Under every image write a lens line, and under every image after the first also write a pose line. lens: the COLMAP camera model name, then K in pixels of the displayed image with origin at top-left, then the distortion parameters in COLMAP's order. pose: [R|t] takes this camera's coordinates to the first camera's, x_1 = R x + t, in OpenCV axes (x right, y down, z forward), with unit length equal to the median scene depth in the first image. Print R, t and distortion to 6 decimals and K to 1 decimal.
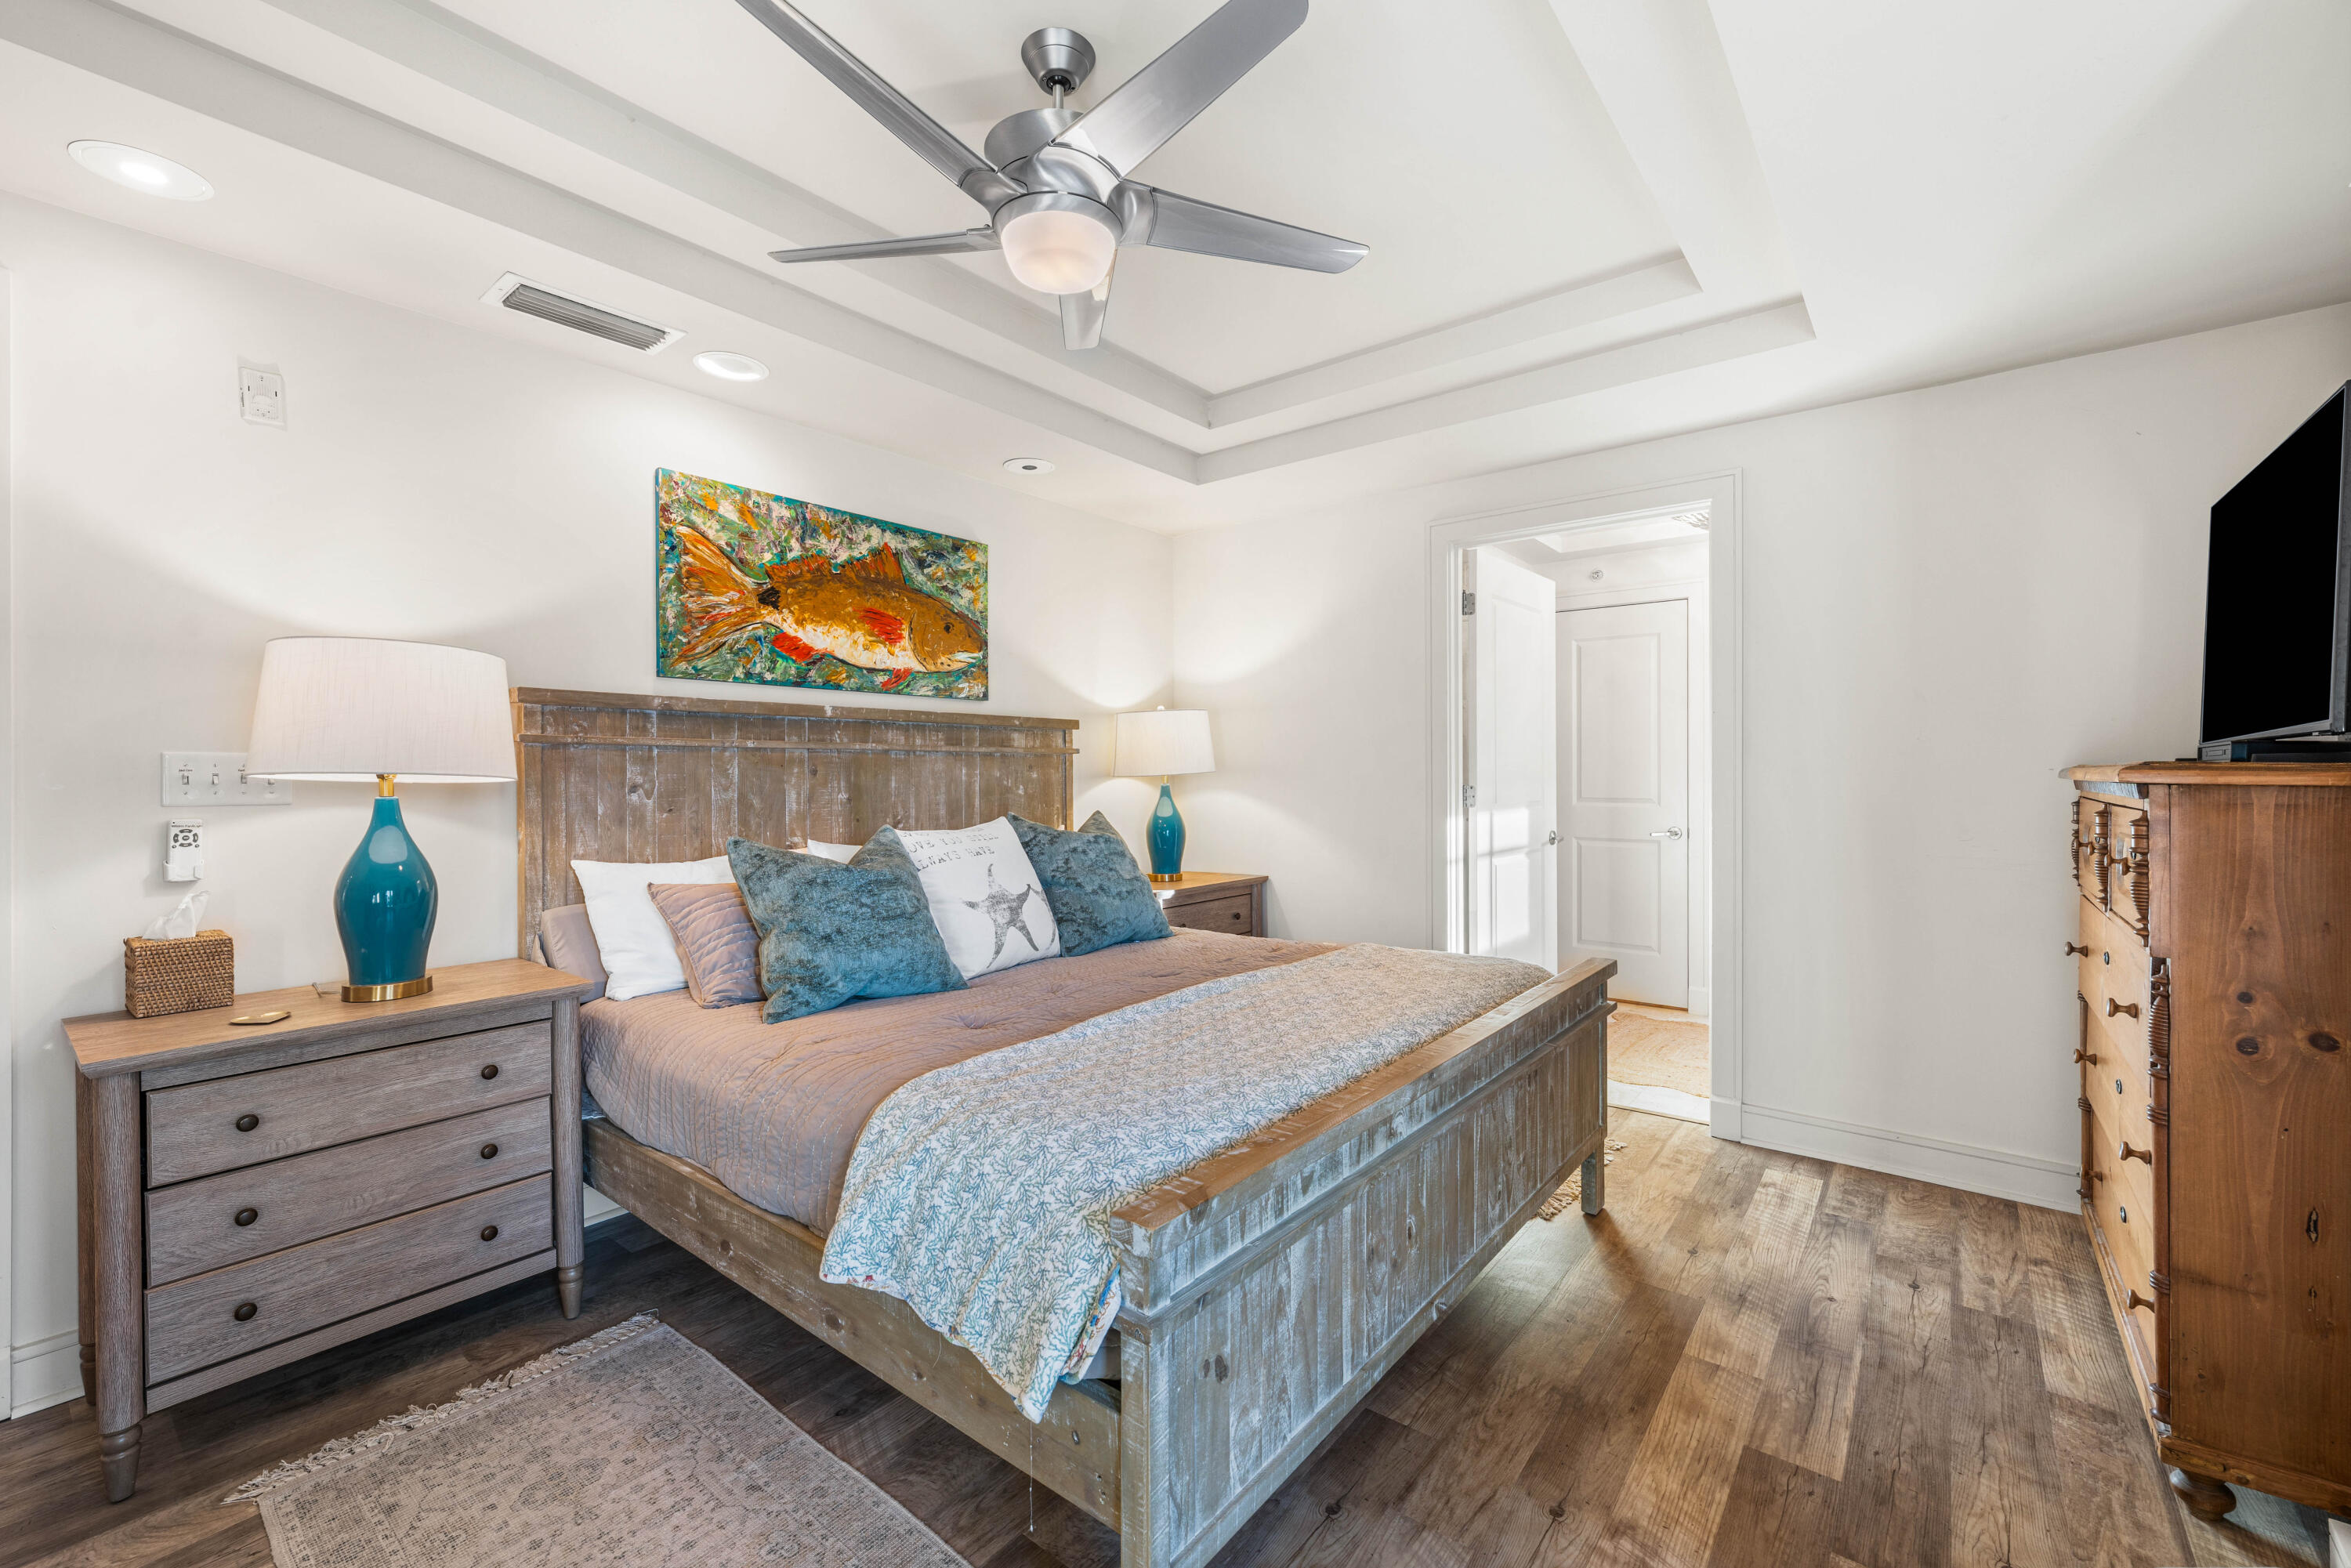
lens RADIAL K [[963.7, 0, 1175.5], [0, 963.7, 784.0], [0, 0, 1]] dist [-0.001617, -0.000162]
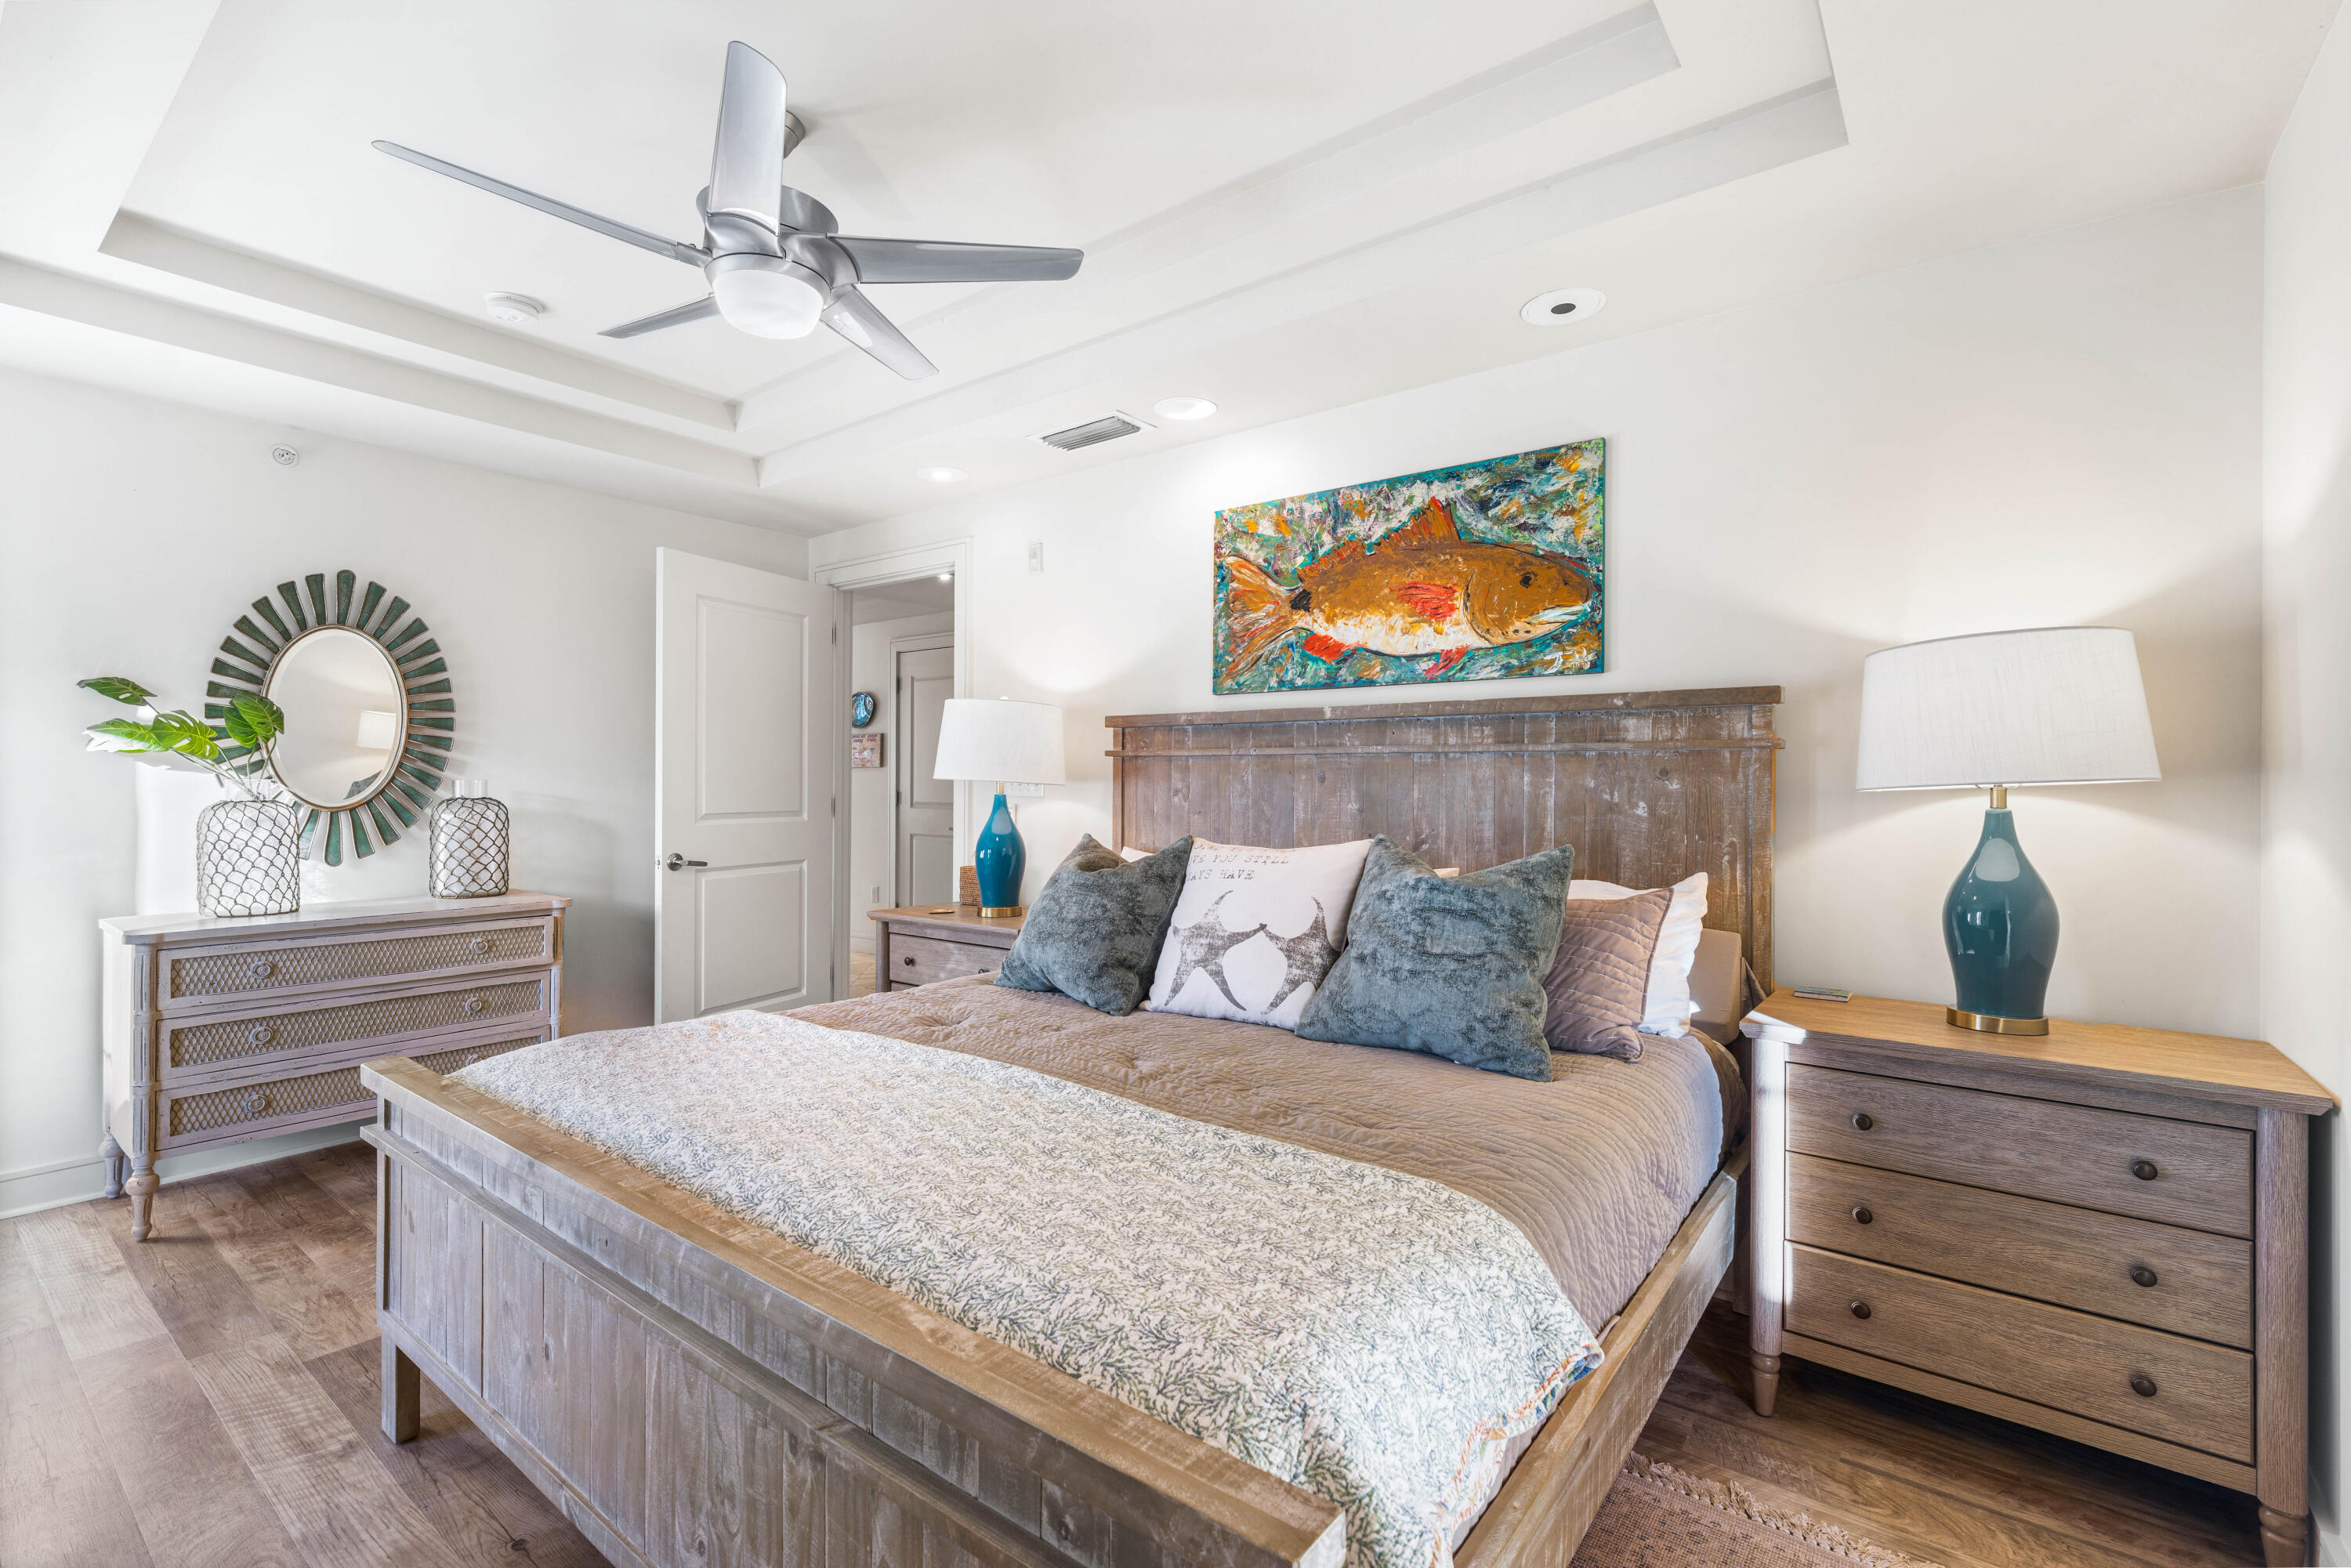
lens RADIAL K [[1042.8, 0, 1175.5], [0, 1042.8, 784.0], [0, 0, 1]] dist [0.001762, 0.000076]
pose [[0.016720, 0.003379, -0.999854, 0.622228], [-0.016501, 0.999859, 0.003103, -0.008641], [0.999724, 0.016446, 0.016774, 0.836570]]
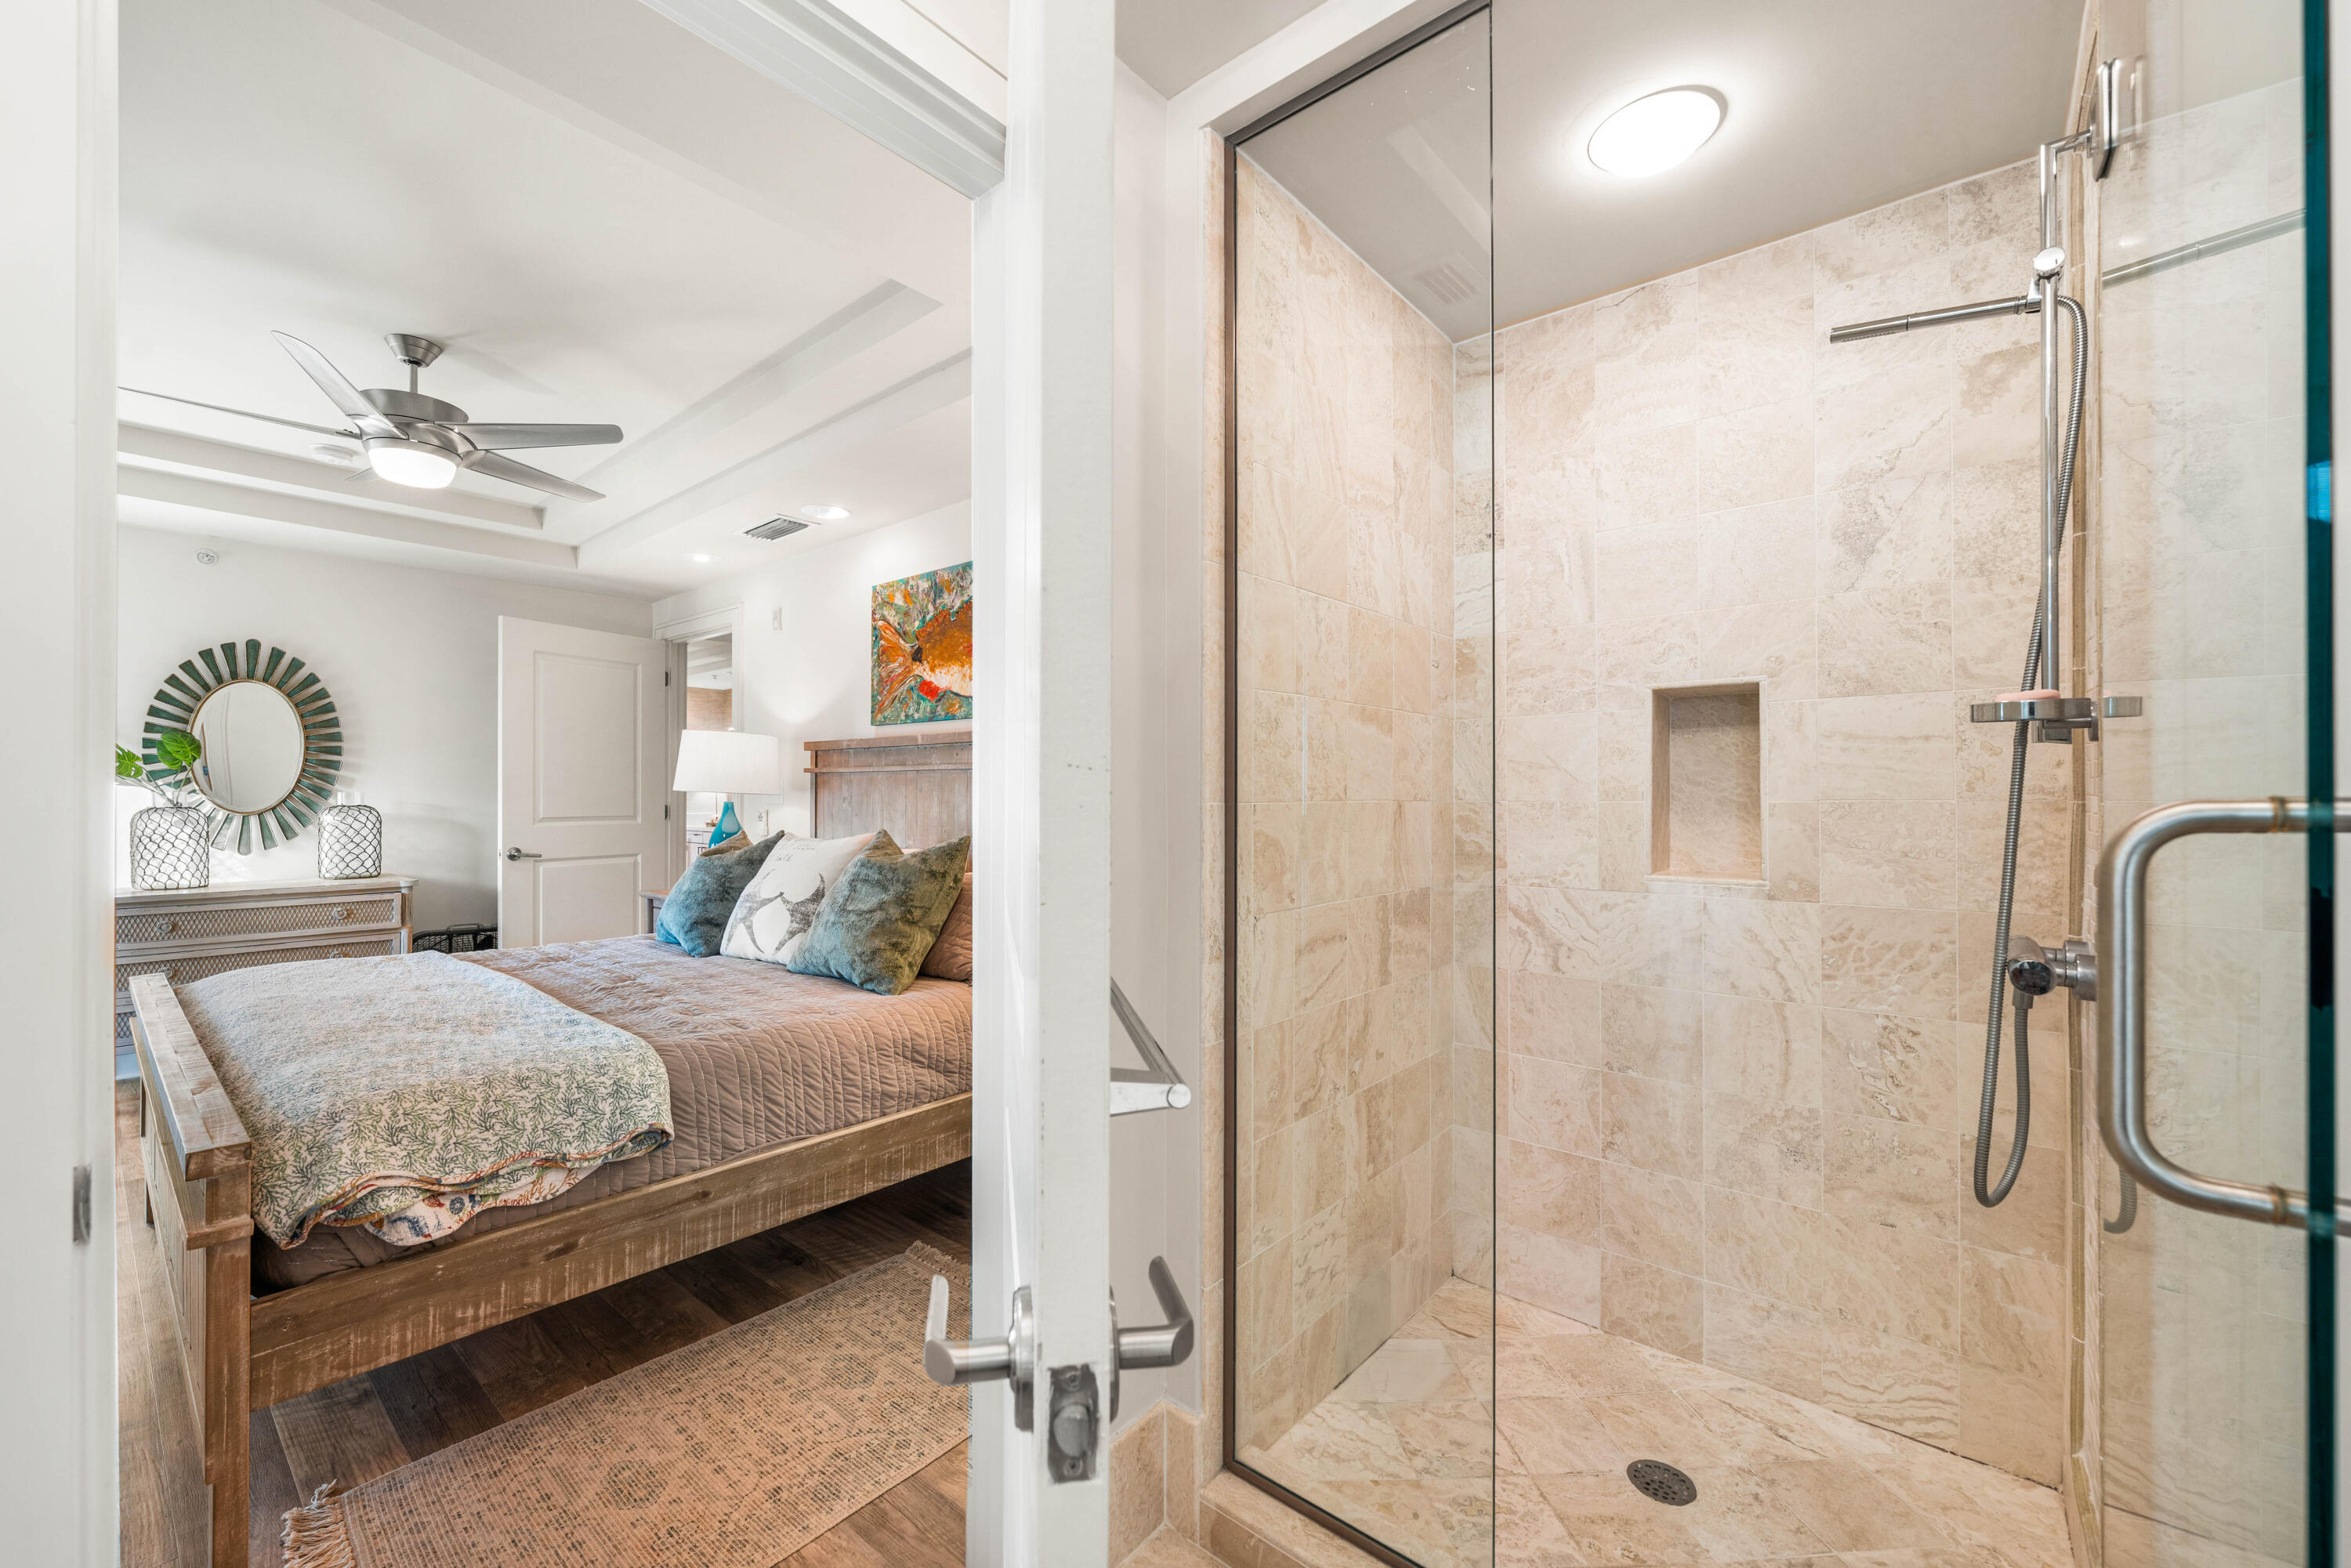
lens RADIAL K [[941.8, 0, 1140.8], [0, 941.8, 795.3], [0, 0, 1]] dist [-0.000825, -0.000045]
pose [[-0.043595, 0.002753, -0.999046, 0.811996], [-0.013762, 0.999900, 0.003356, -0.012926], [0.998955, 0.013895, -0.043552, 1.325150]]
